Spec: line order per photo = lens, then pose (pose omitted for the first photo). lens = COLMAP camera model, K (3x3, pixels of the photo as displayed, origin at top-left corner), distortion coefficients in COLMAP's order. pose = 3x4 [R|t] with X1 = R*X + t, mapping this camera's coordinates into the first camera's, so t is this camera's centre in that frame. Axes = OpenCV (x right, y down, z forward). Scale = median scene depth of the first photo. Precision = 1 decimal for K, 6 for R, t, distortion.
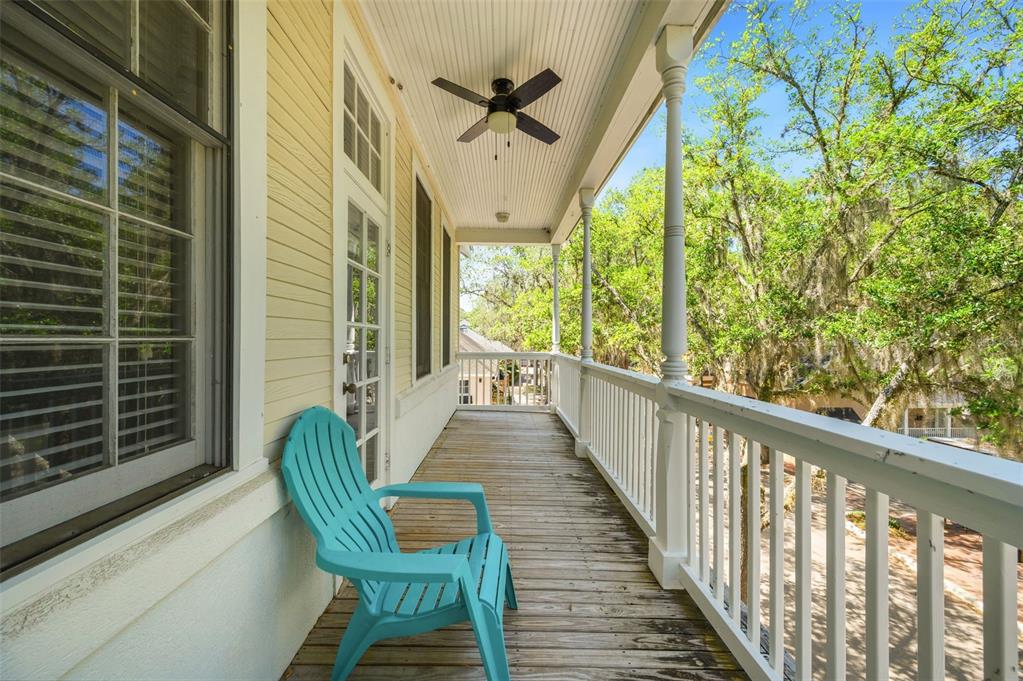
lens RADIAL K [[410.3, 0, 511.5], [0, 410.3, 340.5], [0, 0, 1]] dist [0.001619, -0.000312]
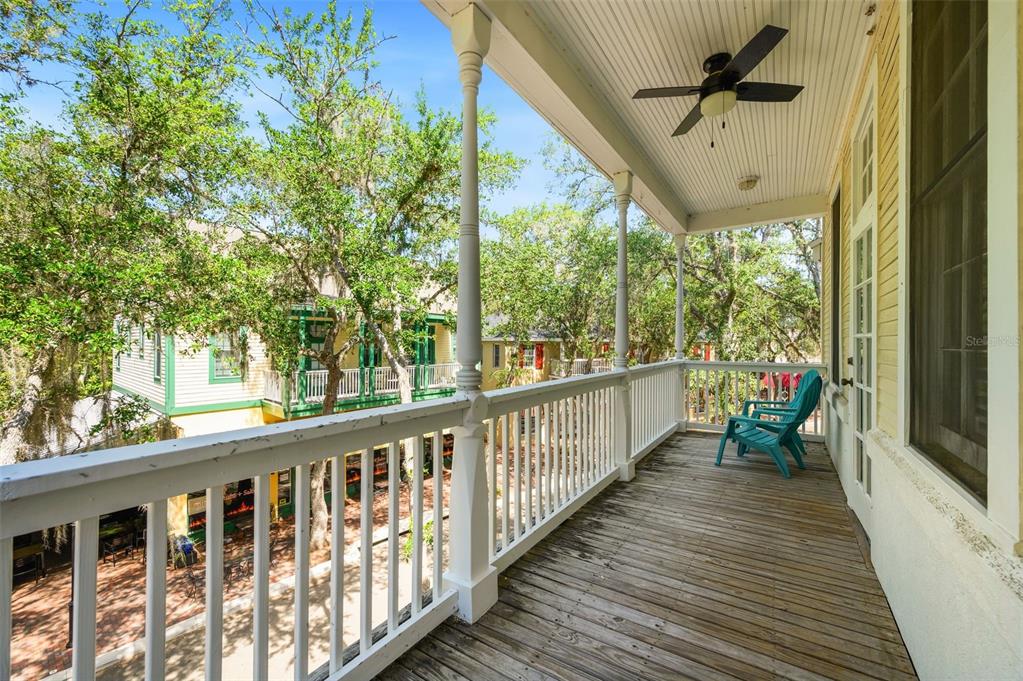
lens RADIAL K [[410.3, 0, 511.5], [0, 410.3, 340.5], [0, 0, 1]] dist [0.001619, -0.000312]
pose [[-0.820203, -0.003873, 0.572059, -0.182220], [-0.005403, 0.999985, -0.000978, -0.029596], [-0.572047, -0.003893, -0.820212, 2.020171]]
